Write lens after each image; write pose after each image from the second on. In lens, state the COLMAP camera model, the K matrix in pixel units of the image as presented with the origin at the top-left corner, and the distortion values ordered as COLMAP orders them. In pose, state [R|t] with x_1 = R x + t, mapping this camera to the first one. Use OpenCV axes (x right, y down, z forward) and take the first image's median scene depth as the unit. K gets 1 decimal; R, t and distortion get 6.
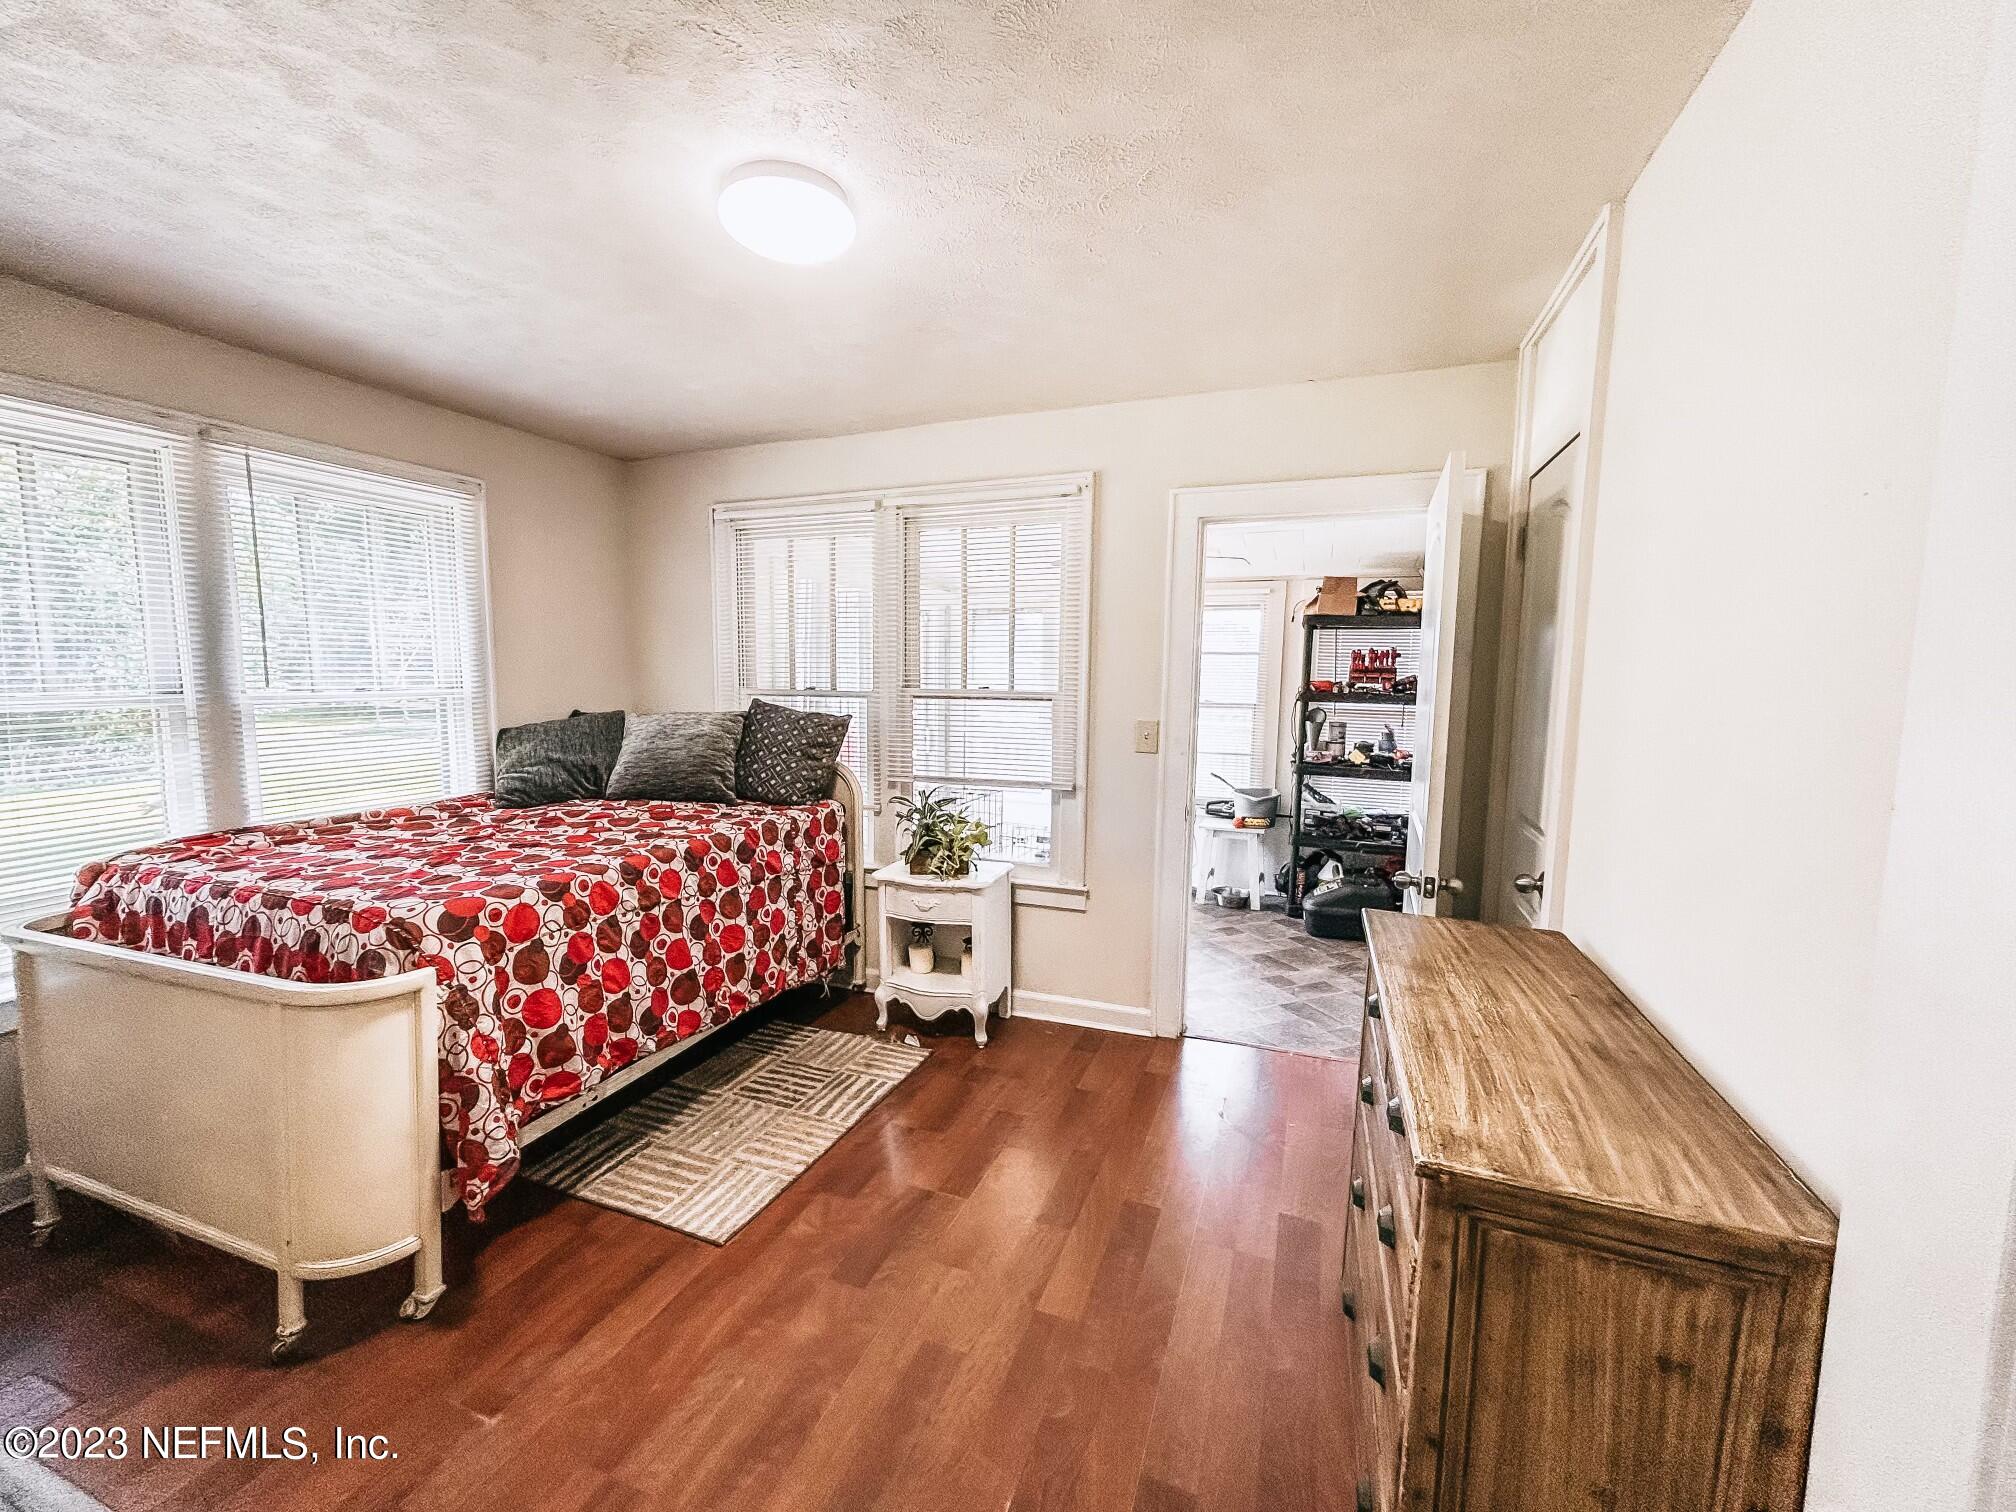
lens RADIAL K [[813.8, 0, 1007.8], [0, 813.8, 753.0], [0, 0, 1]] dist [0.002841, 0.000599]
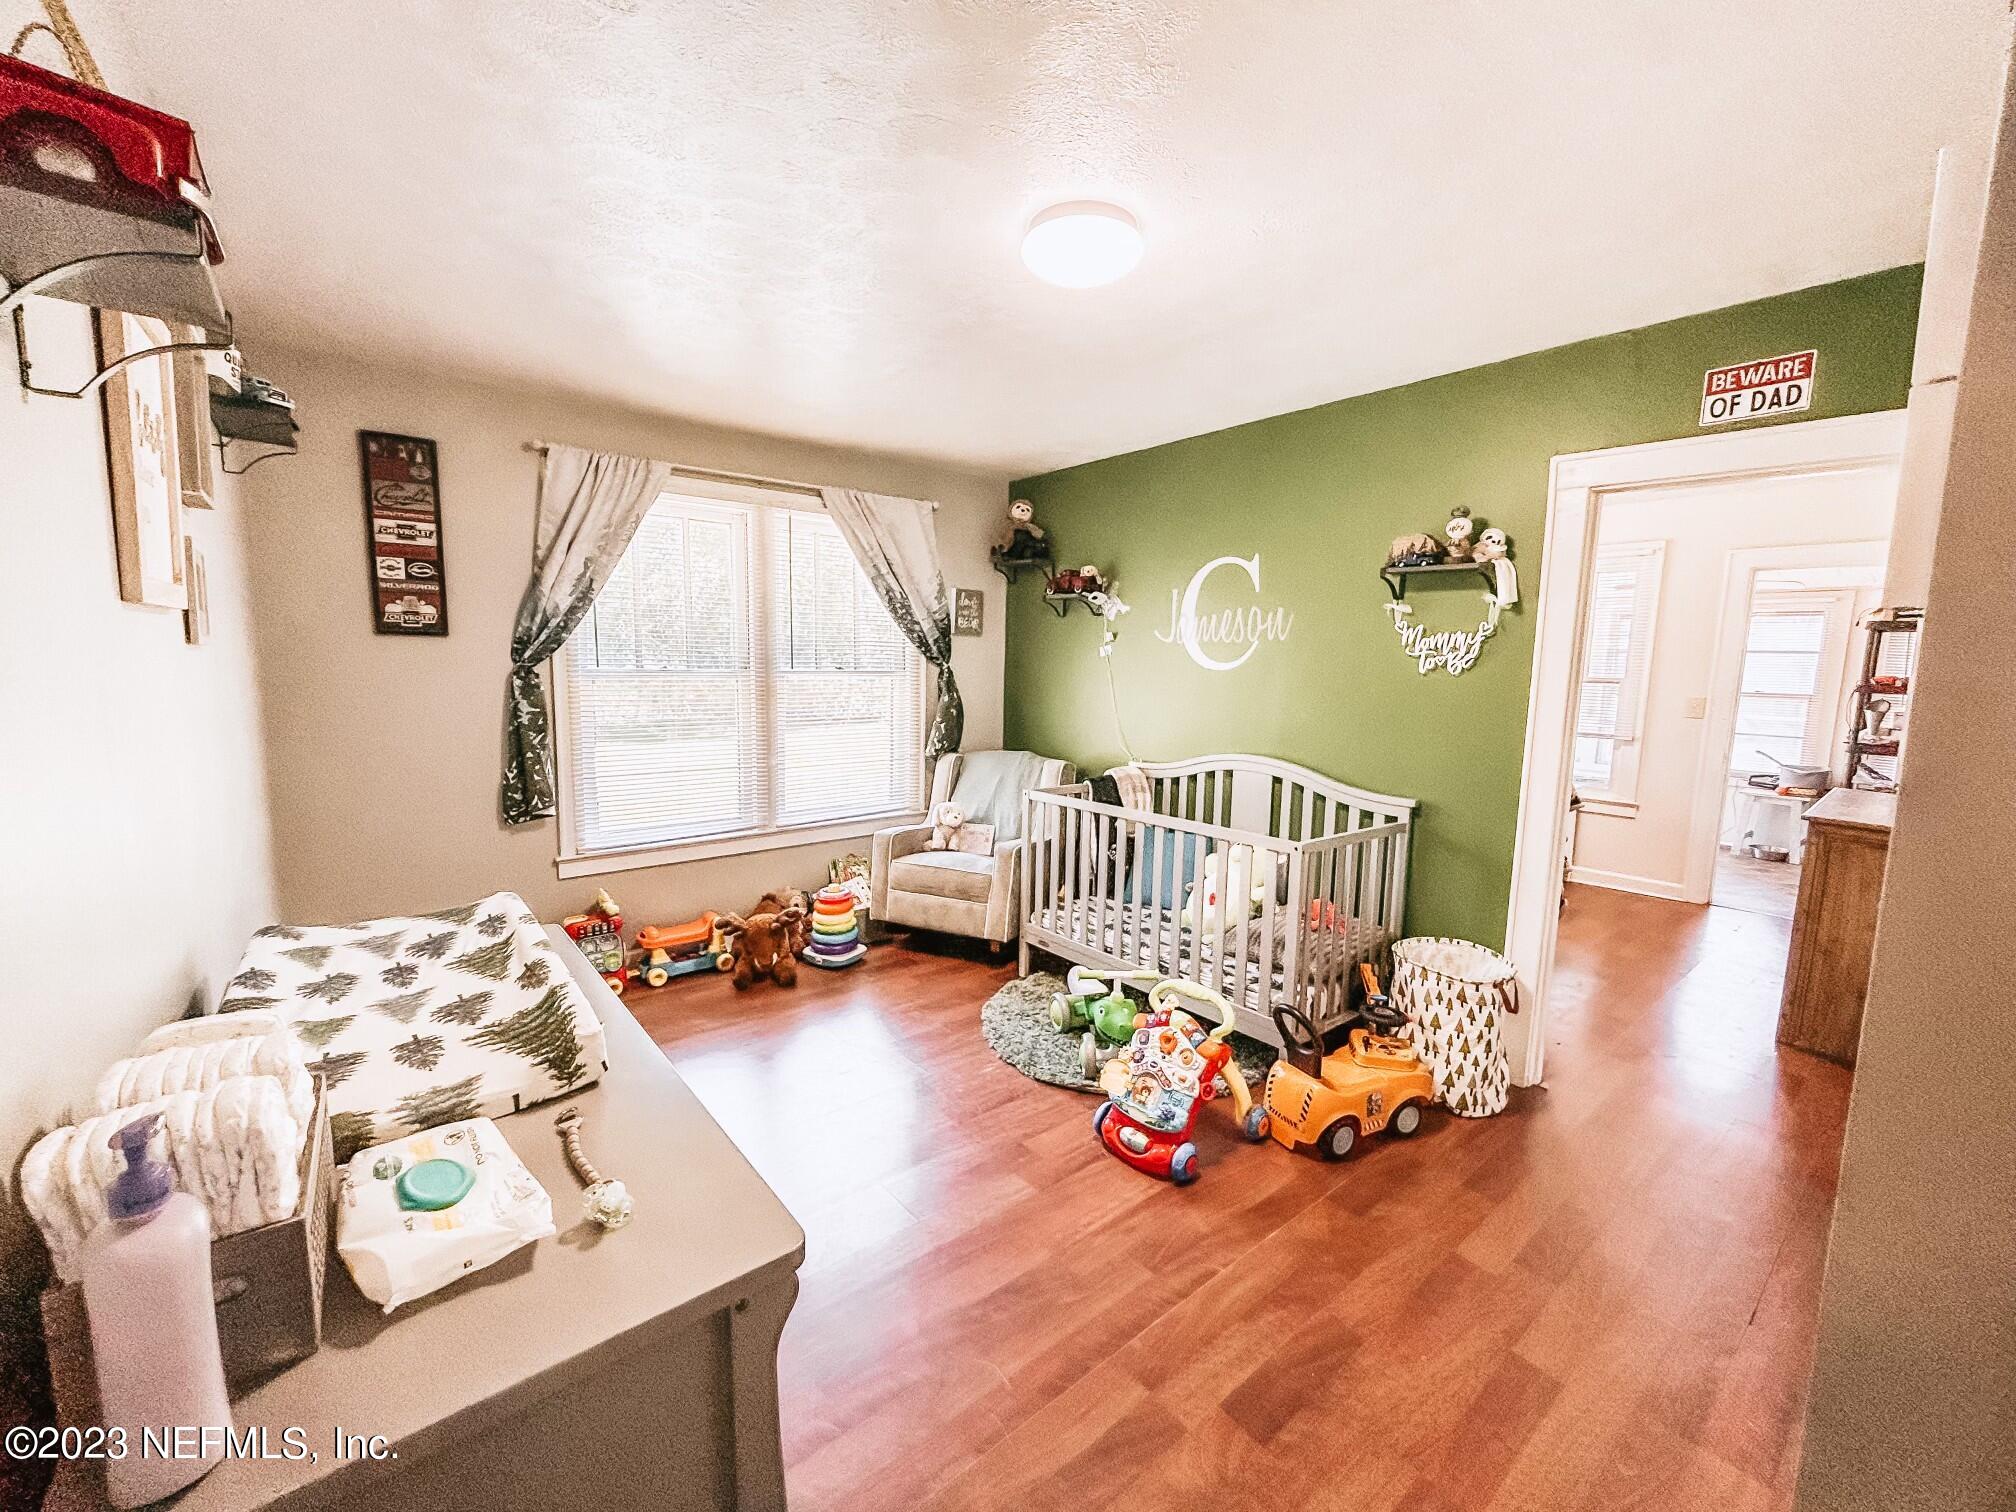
lens RADIAL K [[813.8, 0, 1007.8], [0, 813.8, 753.0], [0, 0, 1]] dist [0.002841, 0.000599]
pose [[0.867815, 0.067759, -0.492246, -0.128548], [-0.060736, 0.997695, 0.030261, 0.064146], [0.493162, 0.003636, 0.869930, -0.657113]]
